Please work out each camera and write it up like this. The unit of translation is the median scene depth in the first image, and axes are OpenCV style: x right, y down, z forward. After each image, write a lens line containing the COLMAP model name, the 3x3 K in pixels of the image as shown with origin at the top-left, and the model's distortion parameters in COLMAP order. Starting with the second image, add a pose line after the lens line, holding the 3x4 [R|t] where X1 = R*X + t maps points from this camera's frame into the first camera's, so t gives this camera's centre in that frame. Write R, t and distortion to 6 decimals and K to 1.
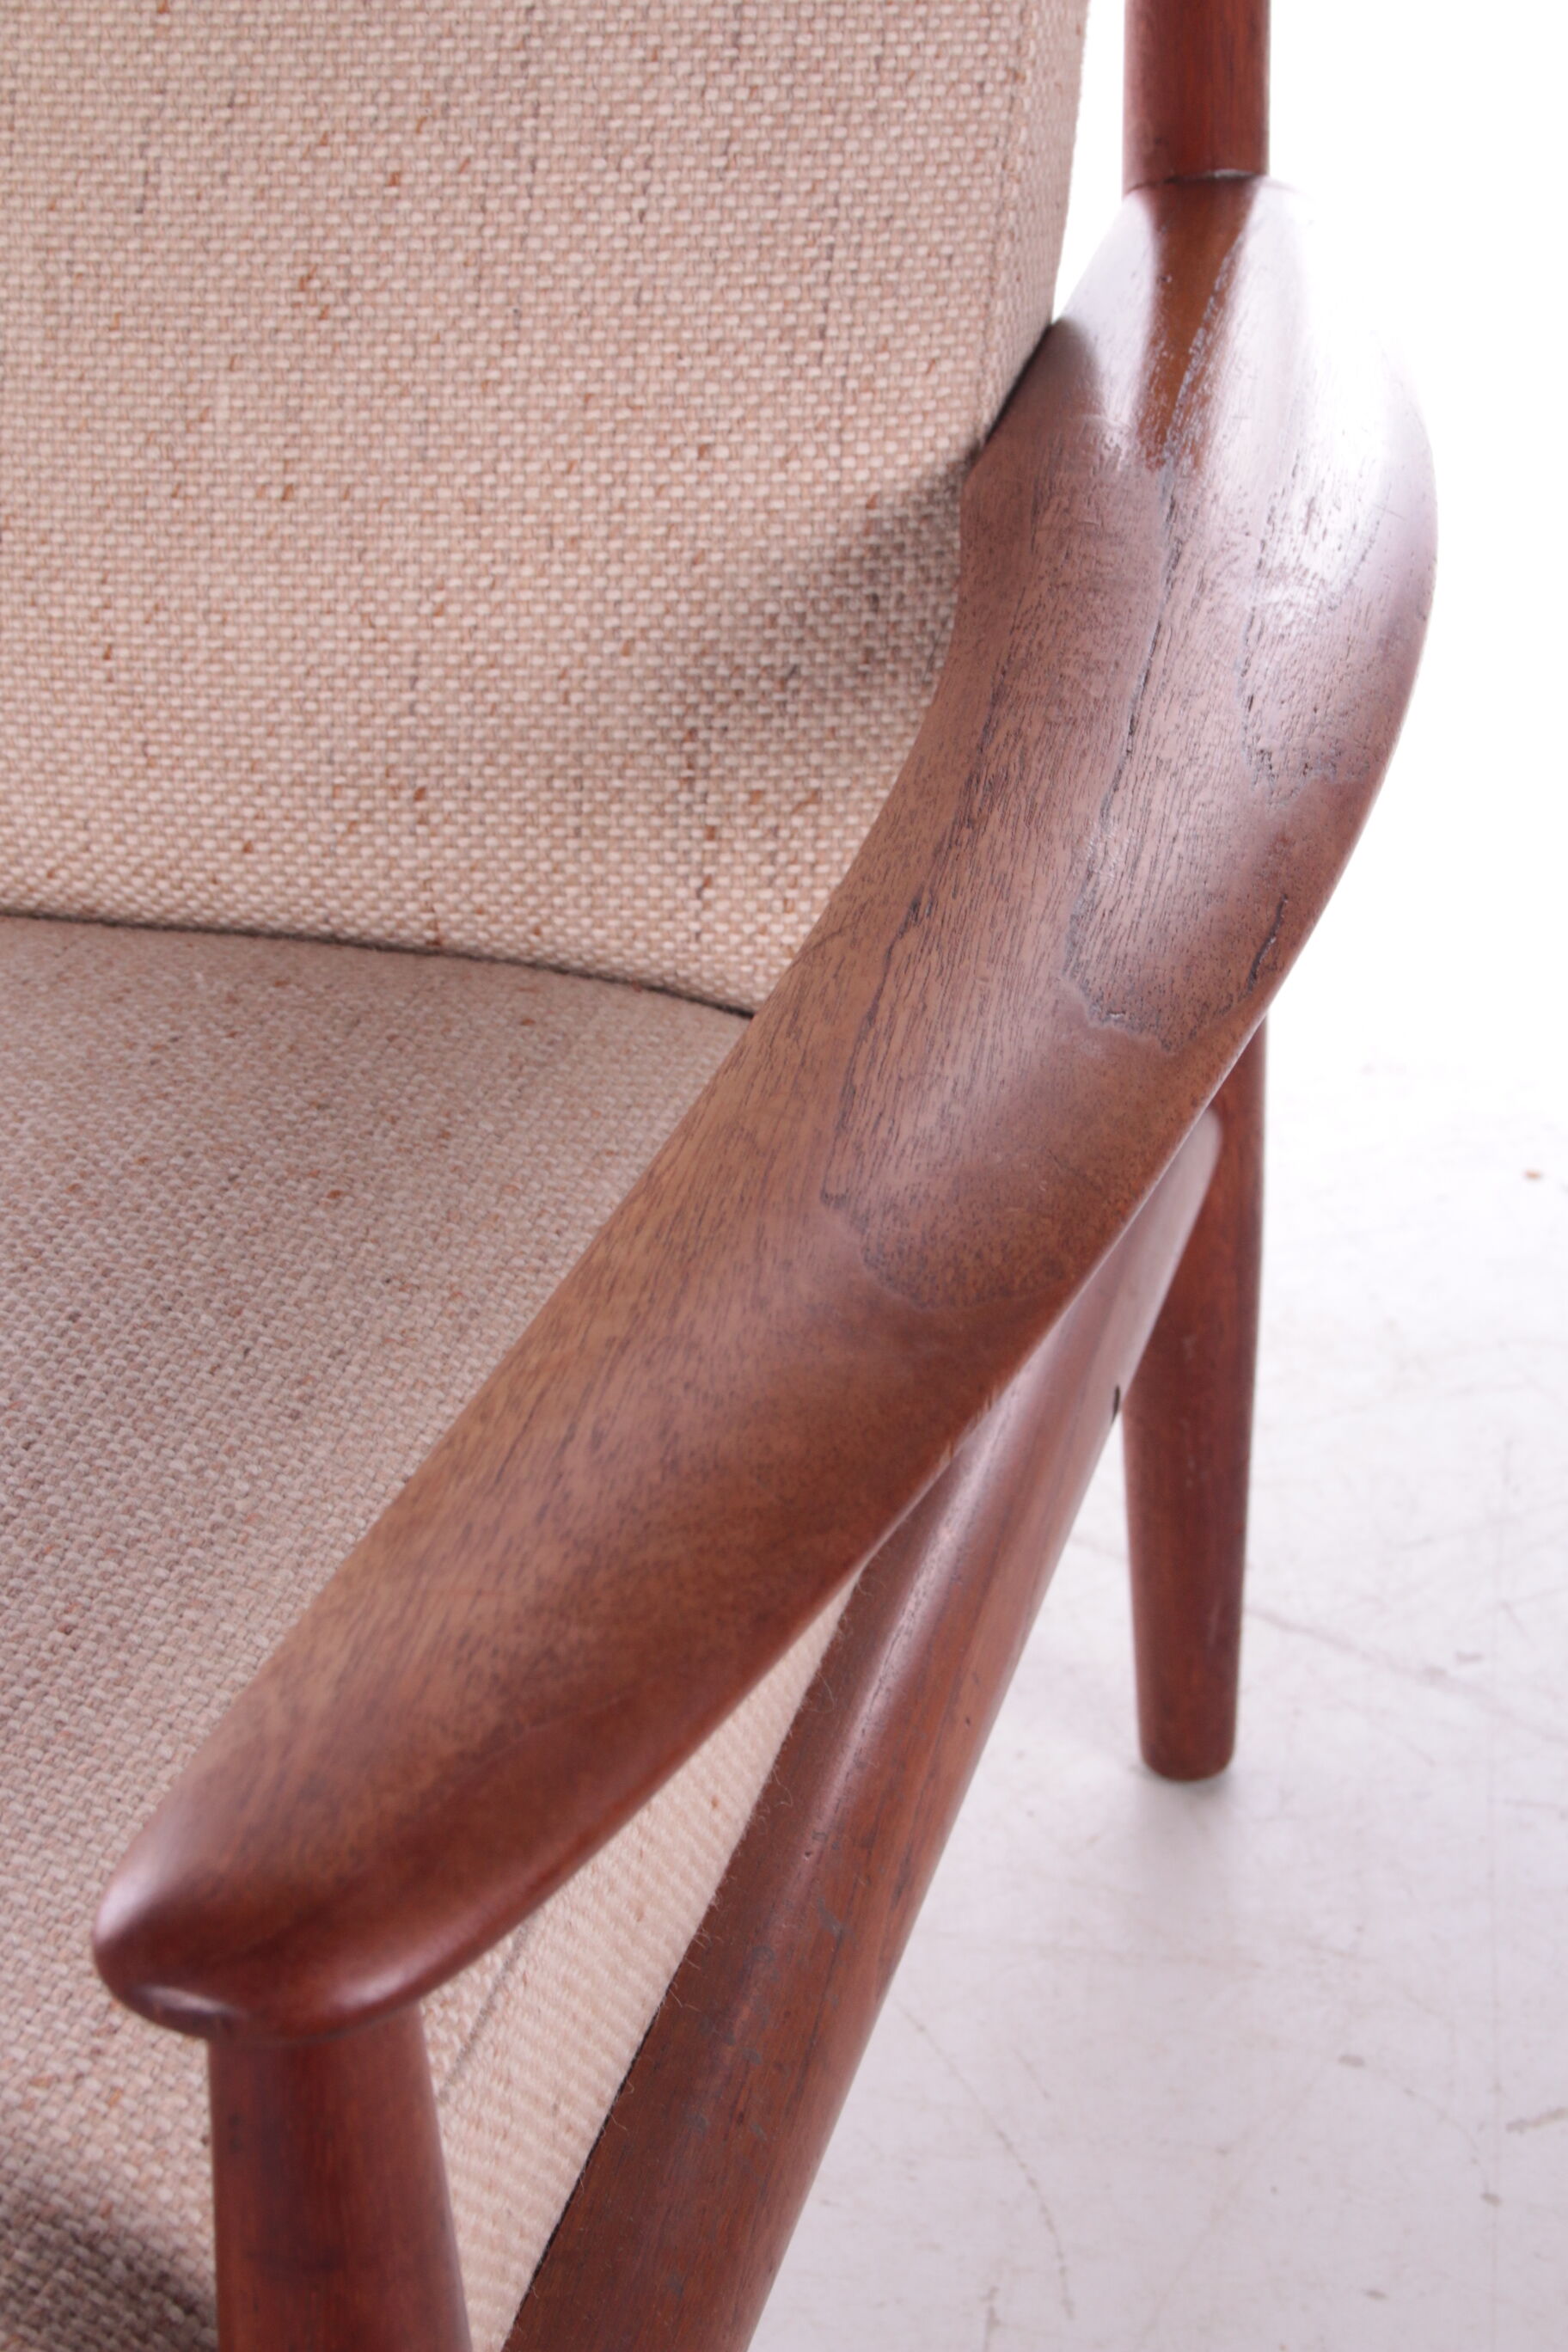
lens RADIAL K [[4758.5, 0, 811.9], [0, 4758.5, 1241.4], [0, 0, 1]] dist [-0.013099, 0.485223]
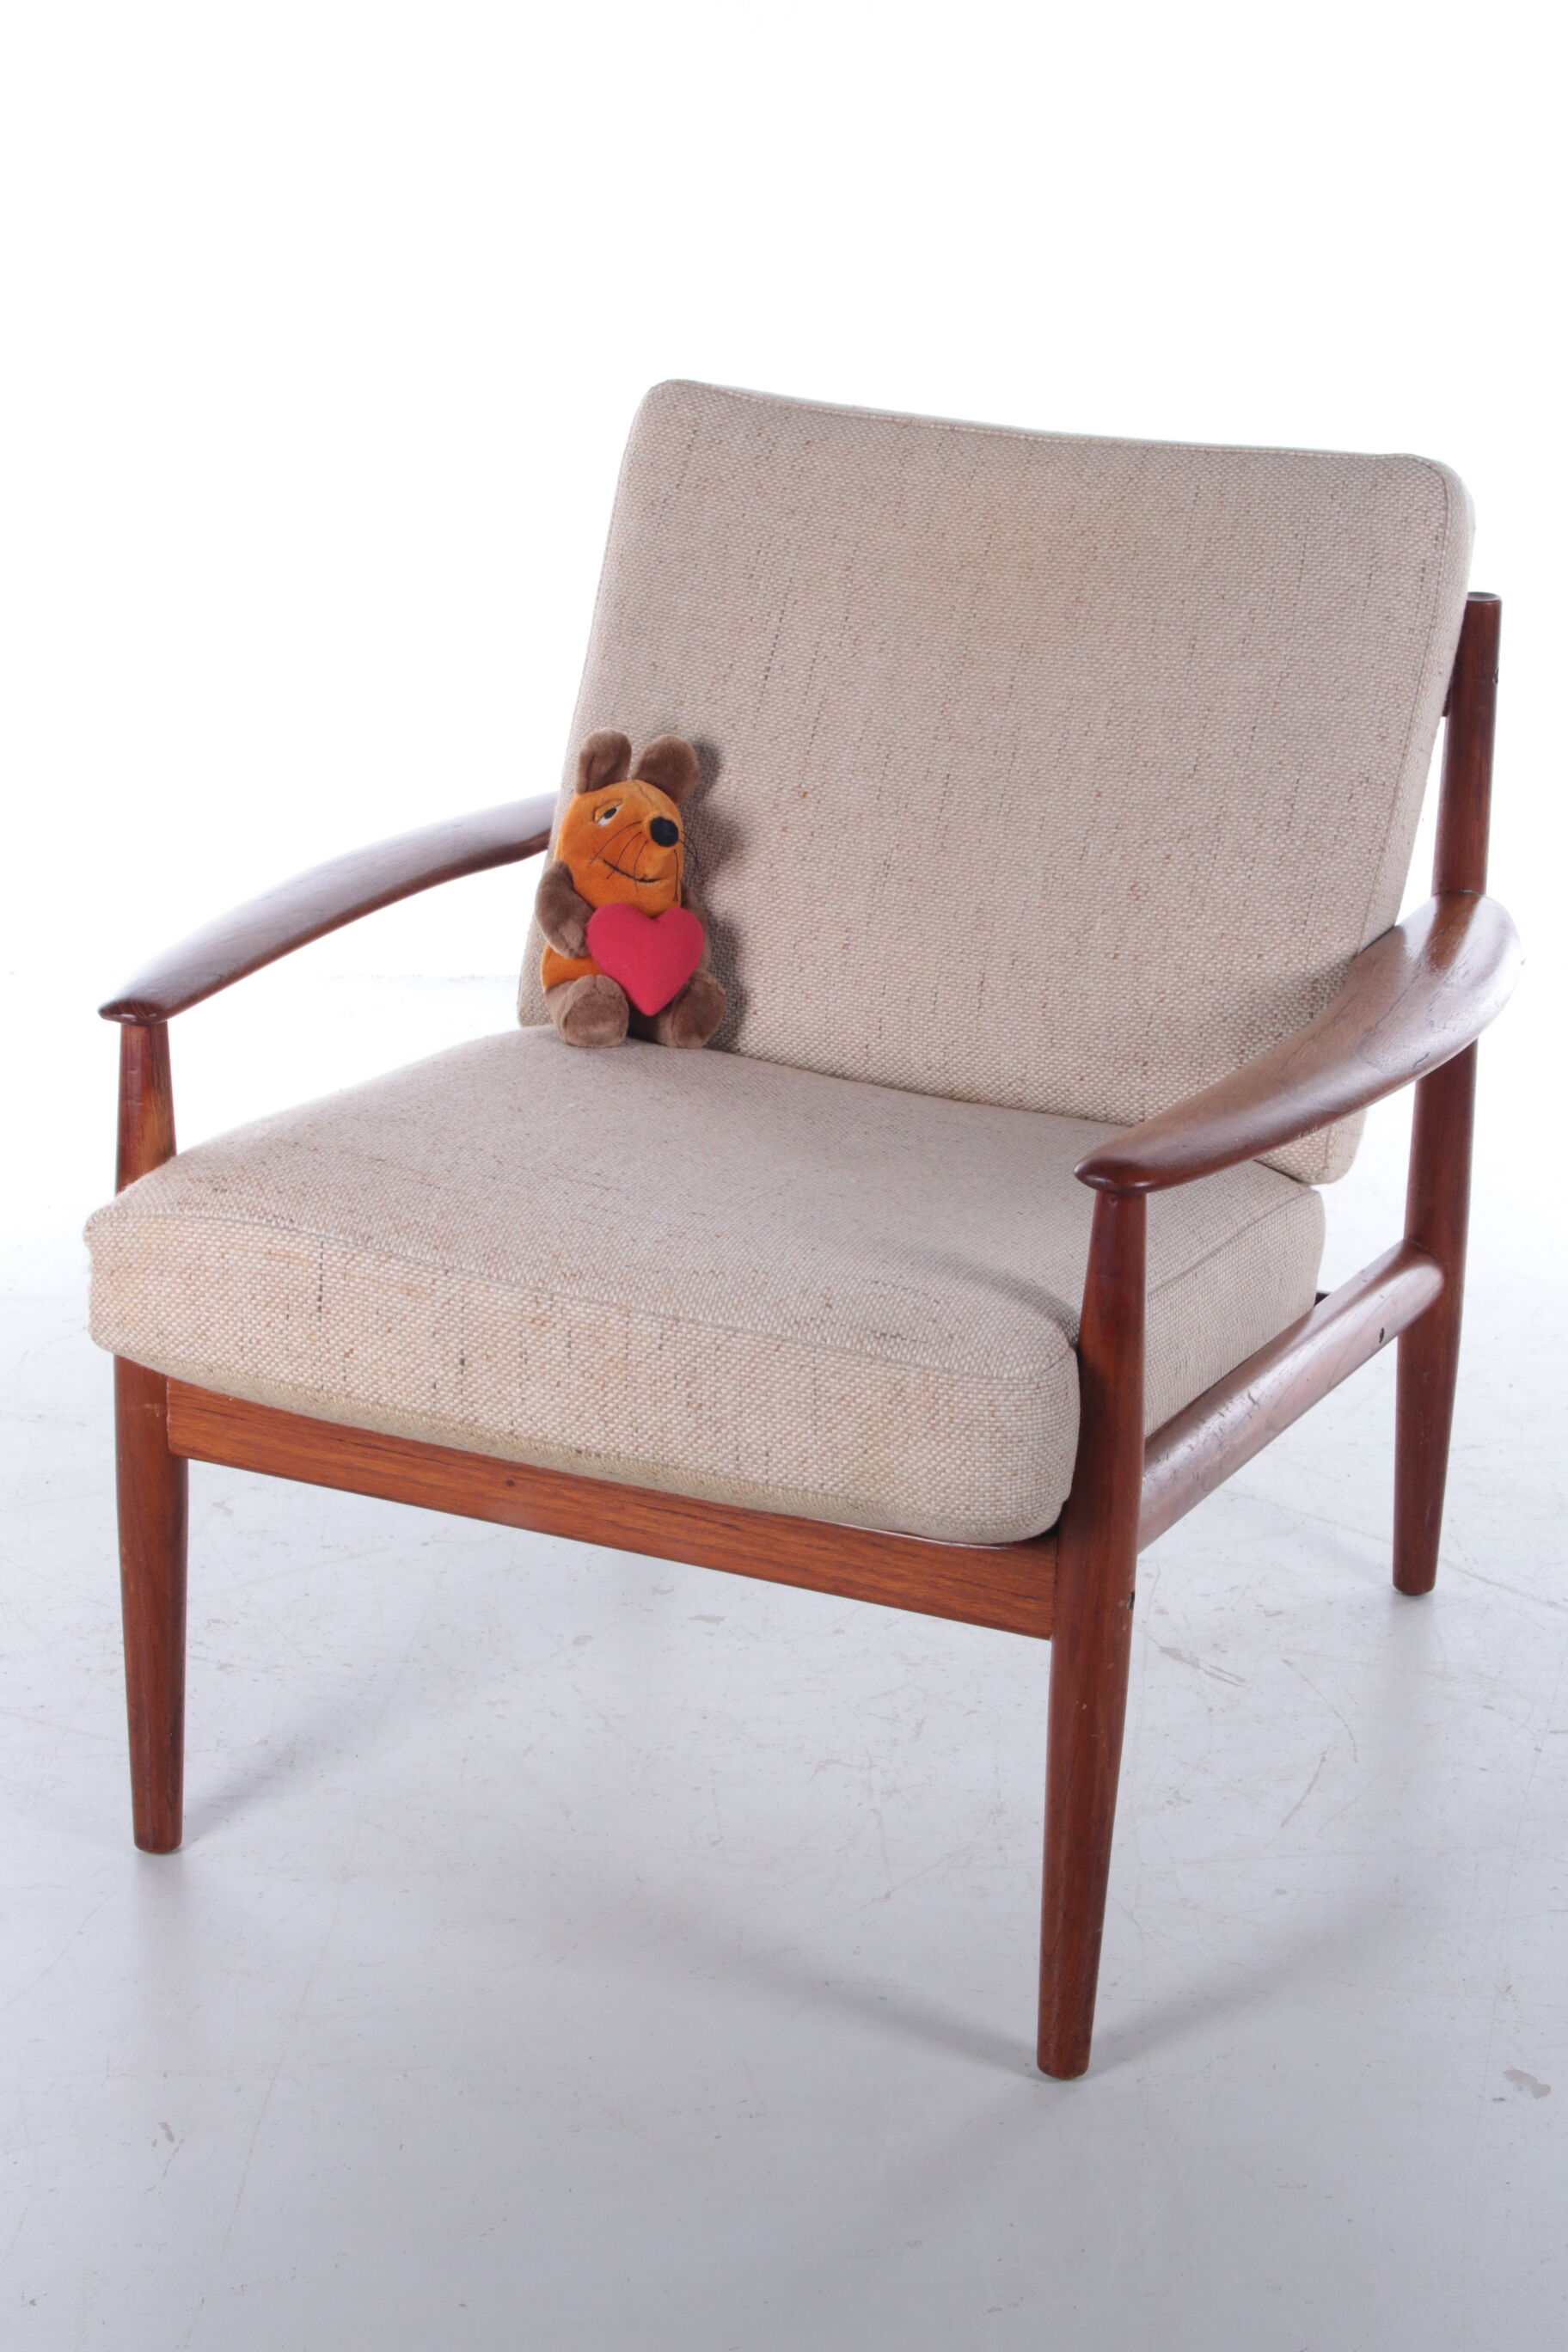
lens RADIAL K [[4367.6, 0, 784.0], [0, 4367.6, 1176.0], [0, 0, 1]] dist [0.061493, -0.119020]
pose [[0.981435, 0.126618, -0.144057, 0.094489], [-0.158464, 0.958460, -0.237158, 0.647062], [0.108044, 0.255583, 0.960731, -1.581315]]
